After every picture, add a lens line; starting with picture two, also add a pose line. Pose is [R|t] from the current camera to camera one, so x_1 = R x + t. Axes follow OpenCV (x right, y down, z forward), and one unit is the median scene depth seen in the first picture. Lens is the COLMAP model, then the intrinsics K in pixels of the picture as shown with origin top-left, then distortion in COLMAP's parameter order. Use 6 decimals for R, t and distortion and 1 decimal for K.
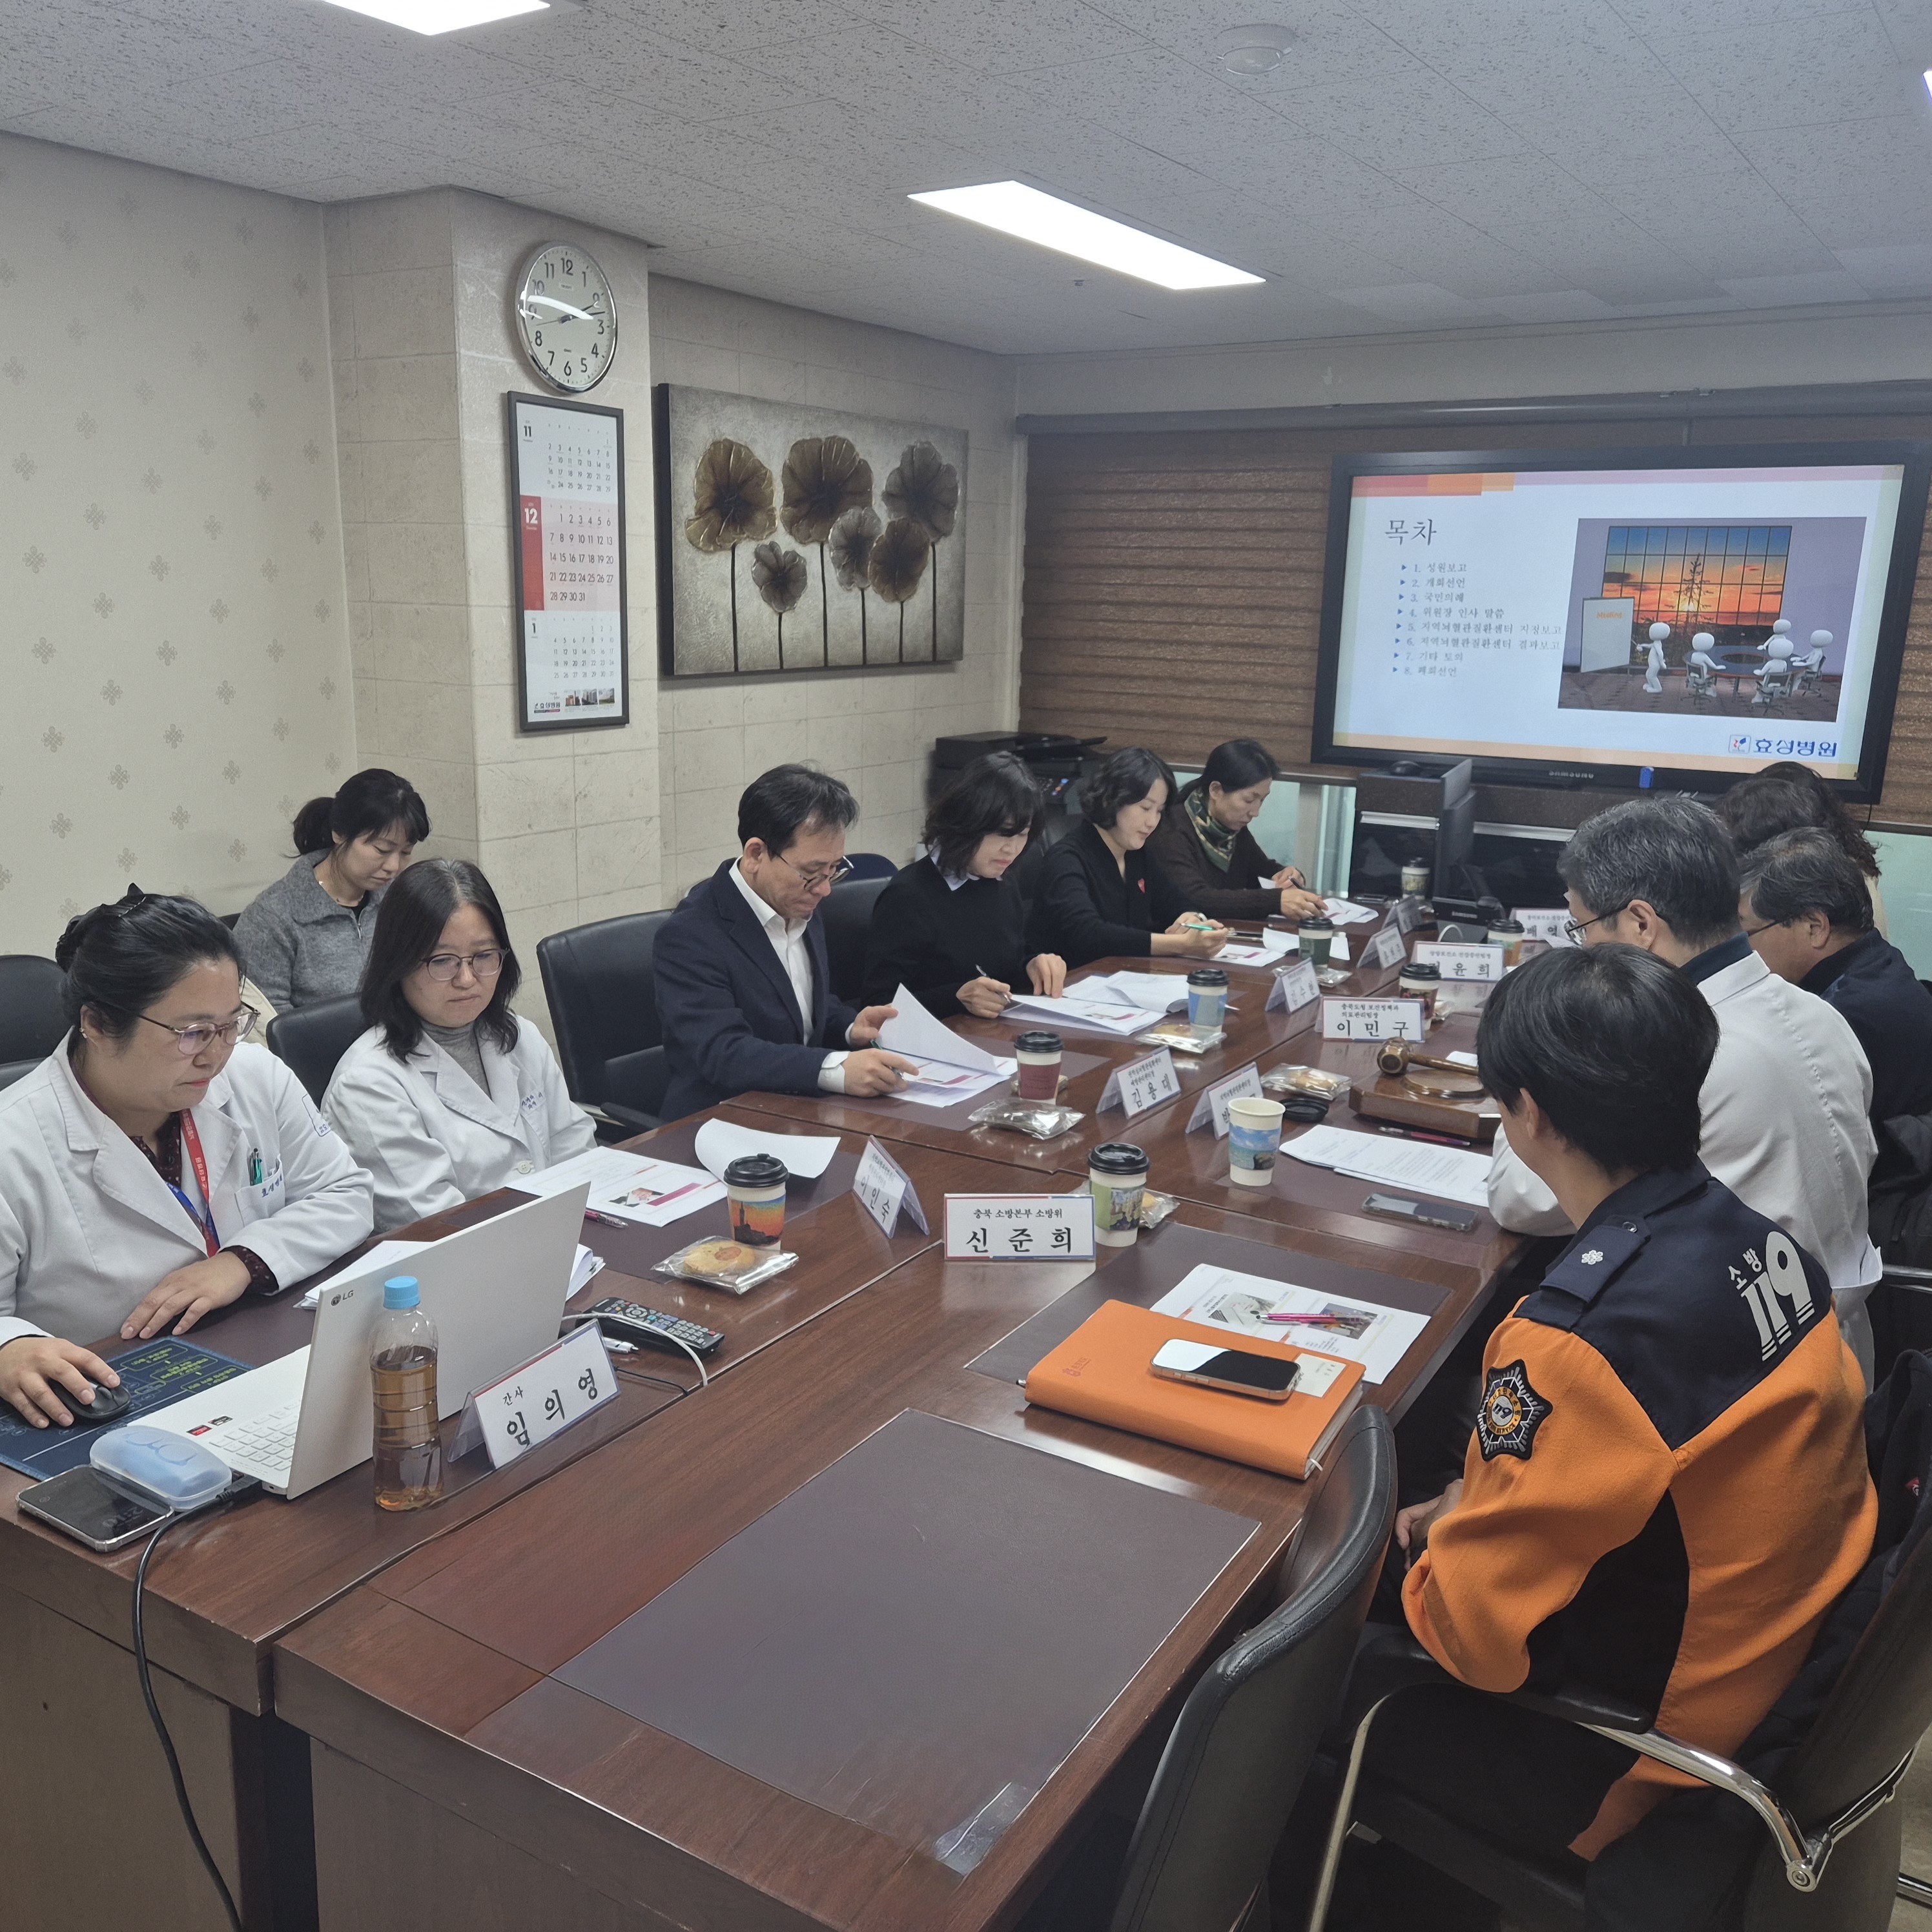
lens RADIAL K [[1648.5, 0, 929.2], [0, 1648.5, 992.3], [0, 0, 1]] dist [-0.001453, -0.016124]
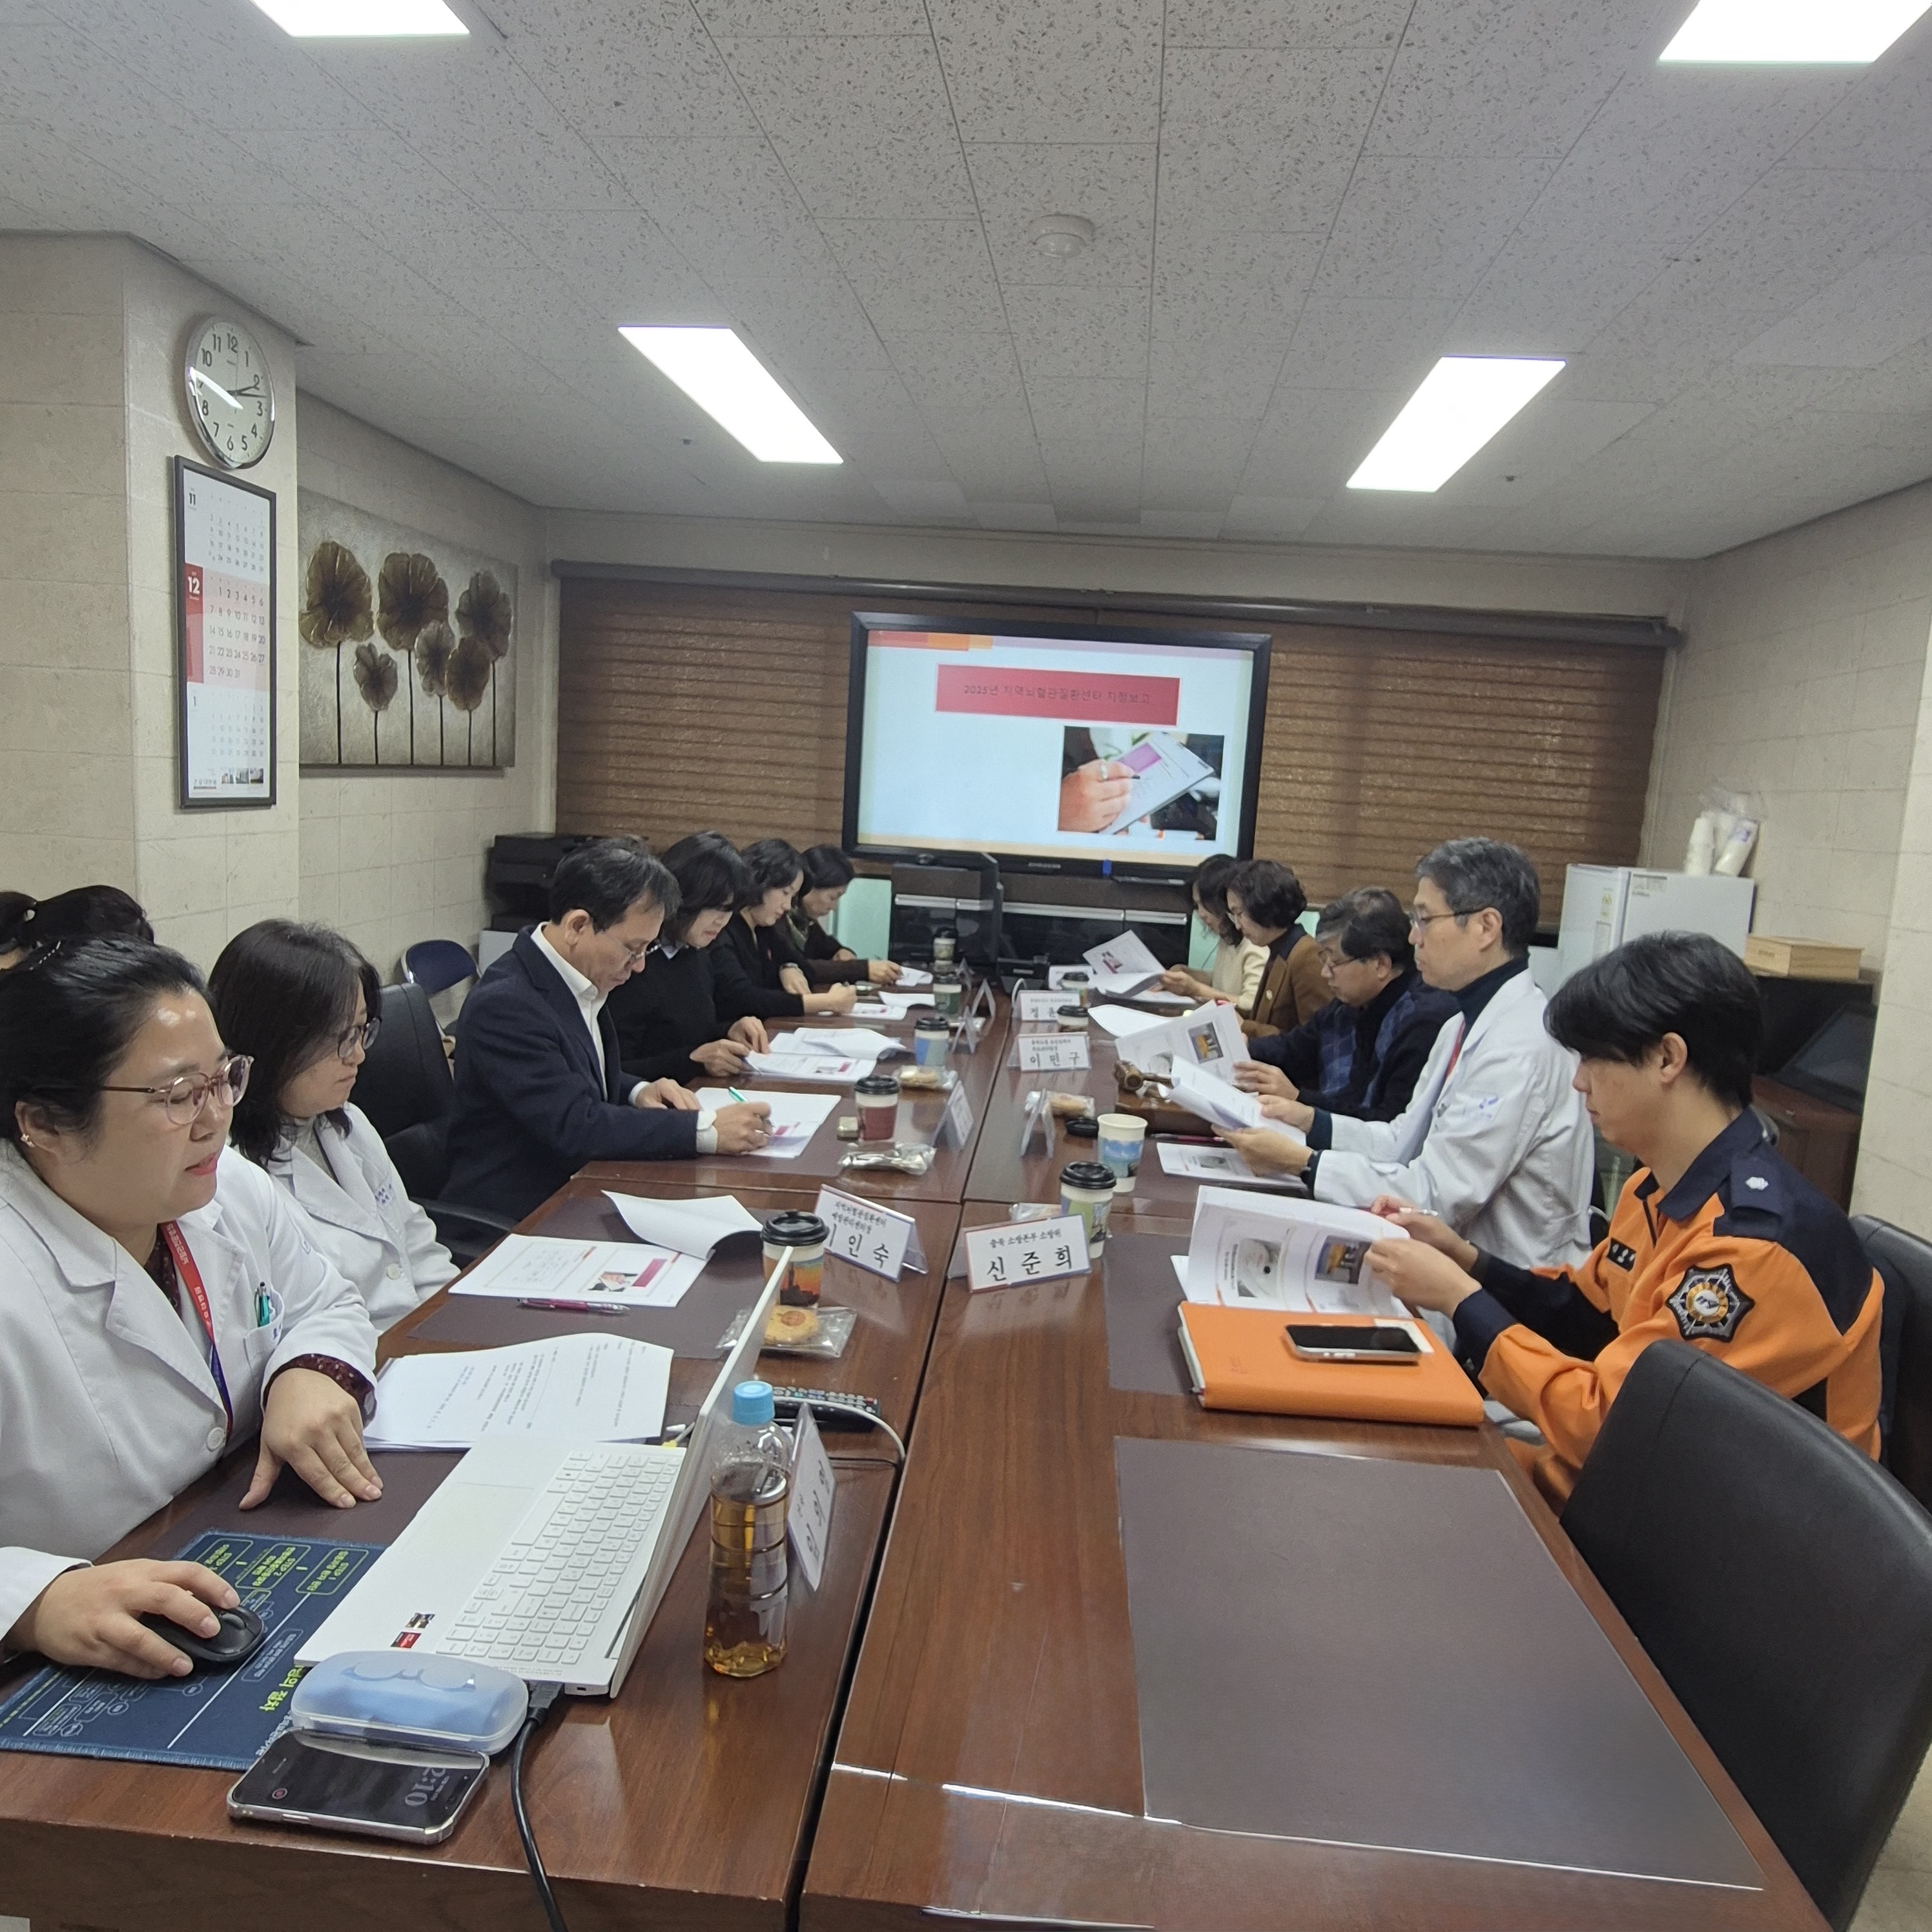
lens RADIAL K [[1307.5, 0, 960.1], [0, 1307.5, 964.6], [0, 0, 1]] dist [-0.045146, 0.000336]
pose [[0.878194, -0.030638, 0.477322, -0.166423], [0.066346, 0.996102, -0.058128, 0.002439], [-0.473681, 0.082716, 0.876804, 0.121411]]
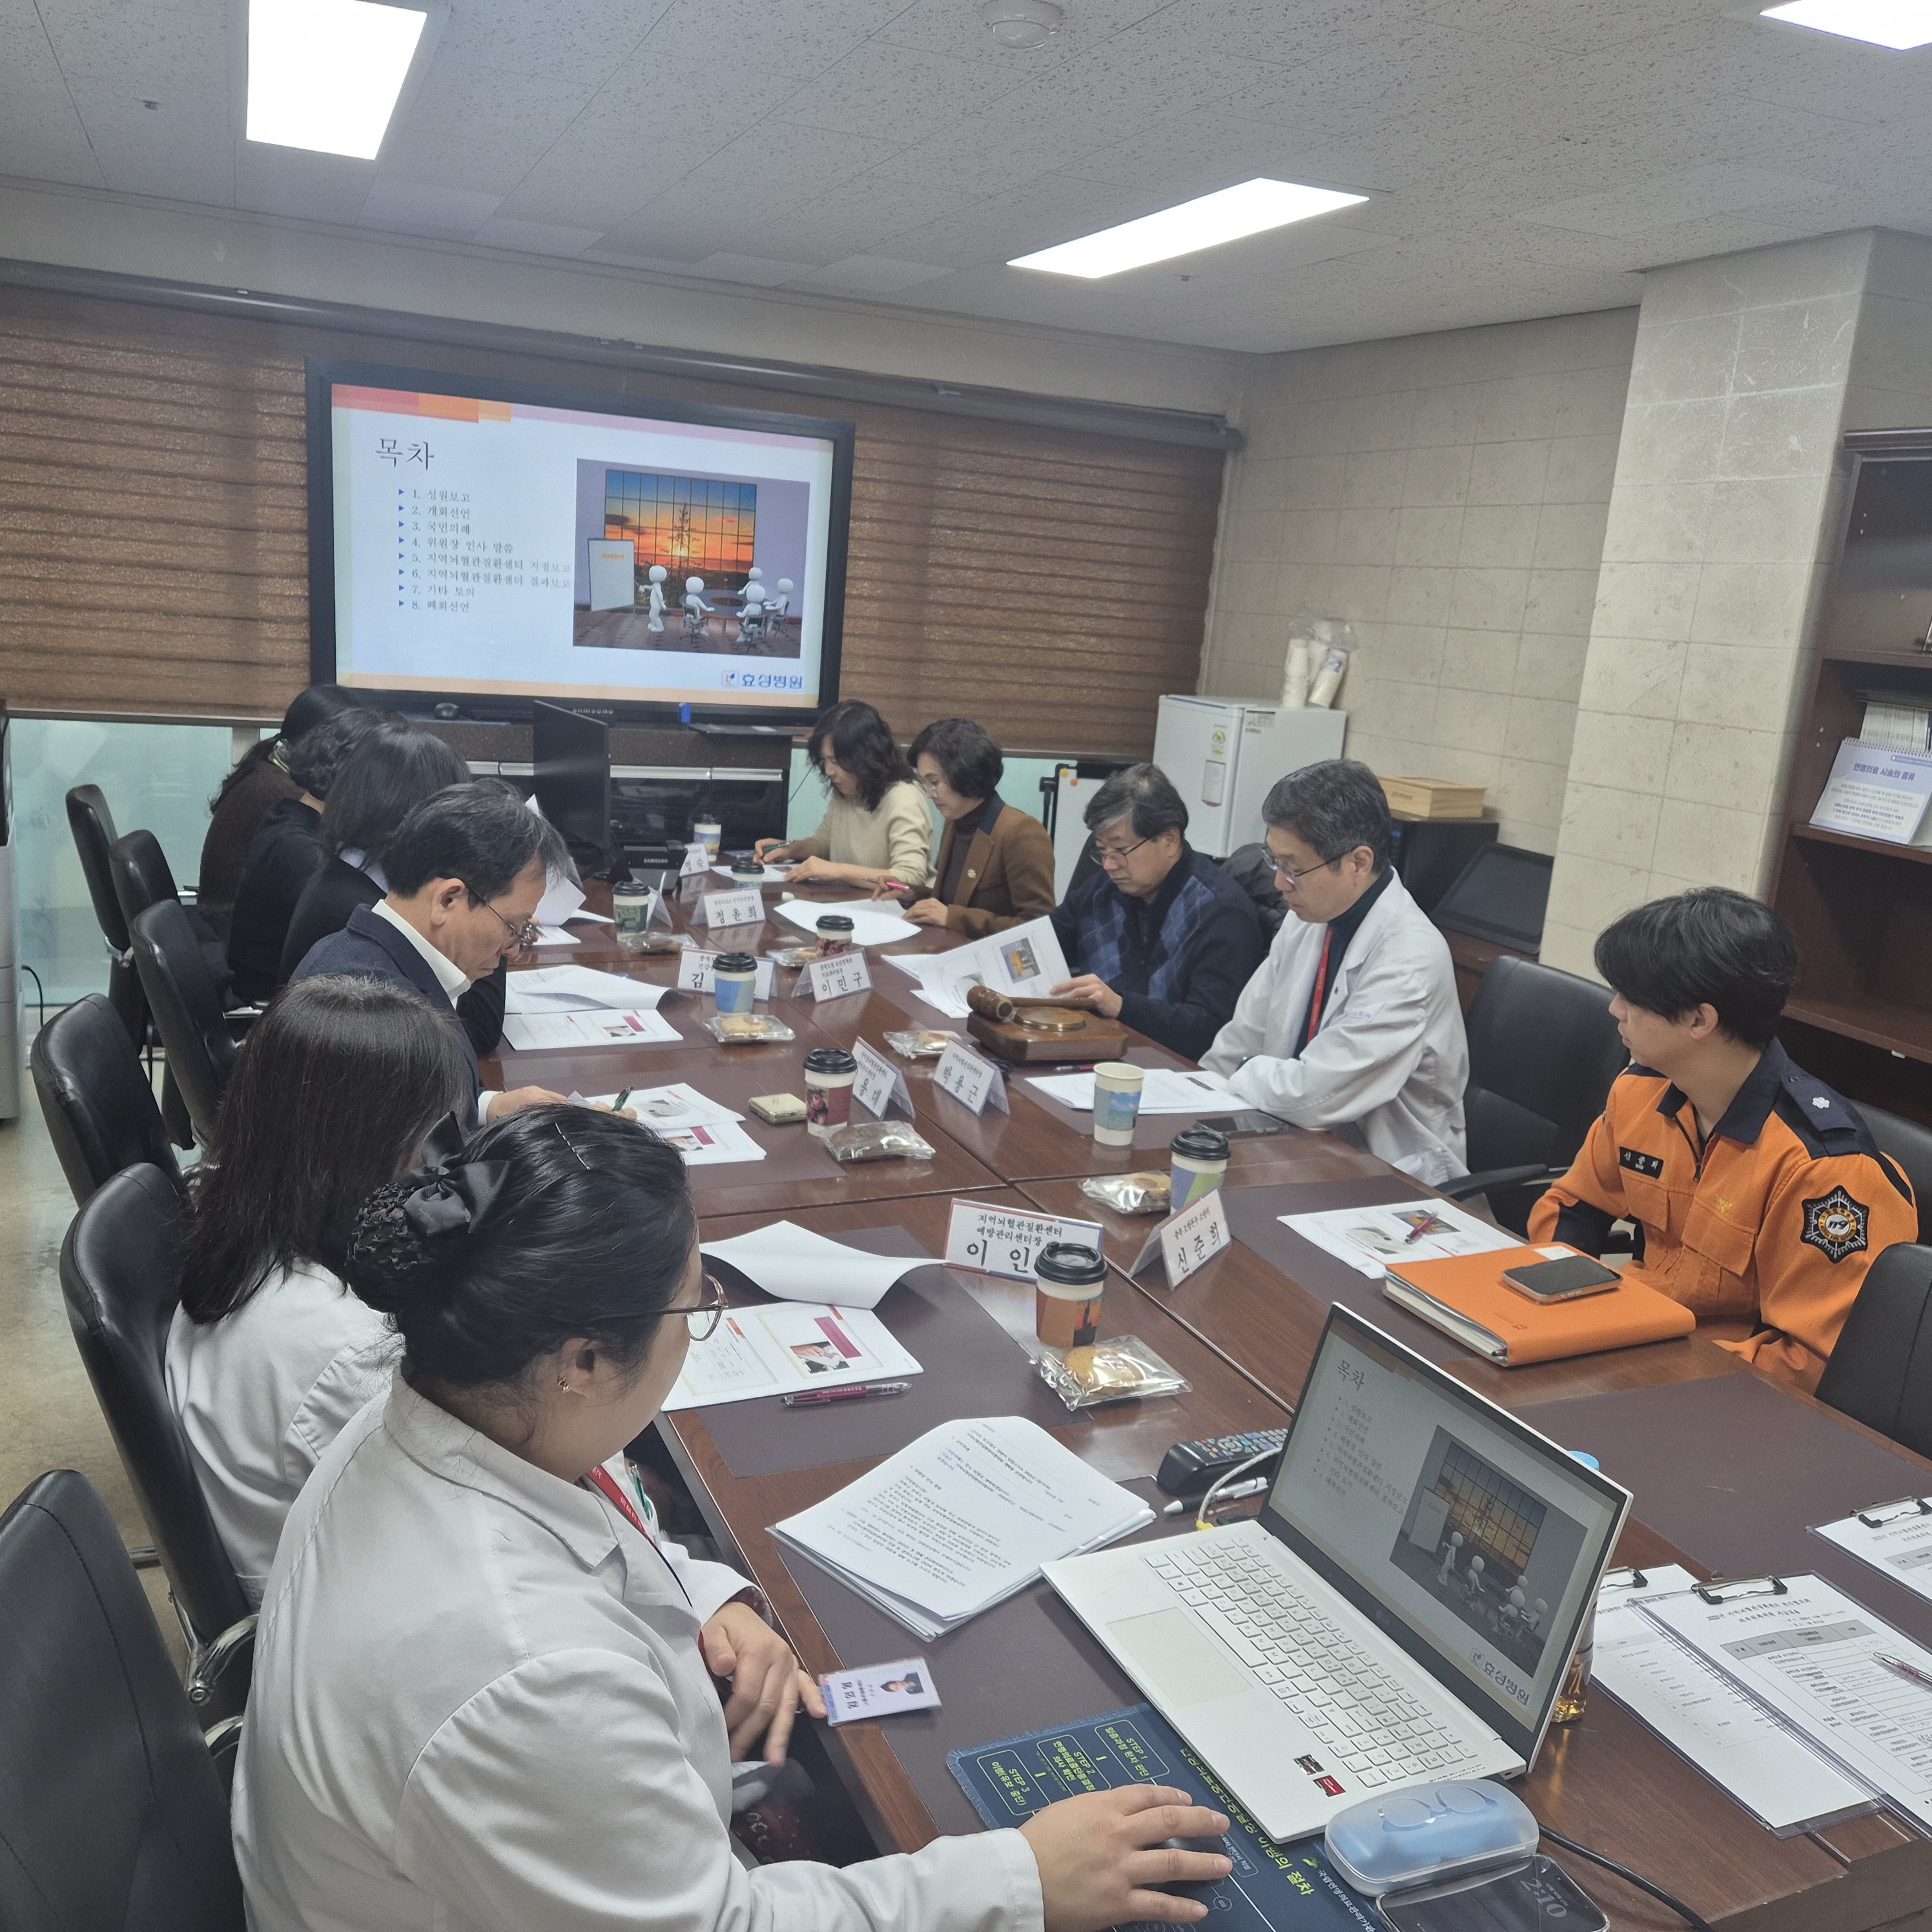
lens RADIAL K [[1648.5, 0, 929.2], [0, 1648.5, 992.3], [0, 0, 1]] dist [-0.001453, -0.016124]
pose [[0.540388, -0.181712, 0.821560, -0.365916], [0.127569, 0.982809, 0.133467, -0.068754], [-0.831689, 0.032682, 0.554279, 0.254906]]
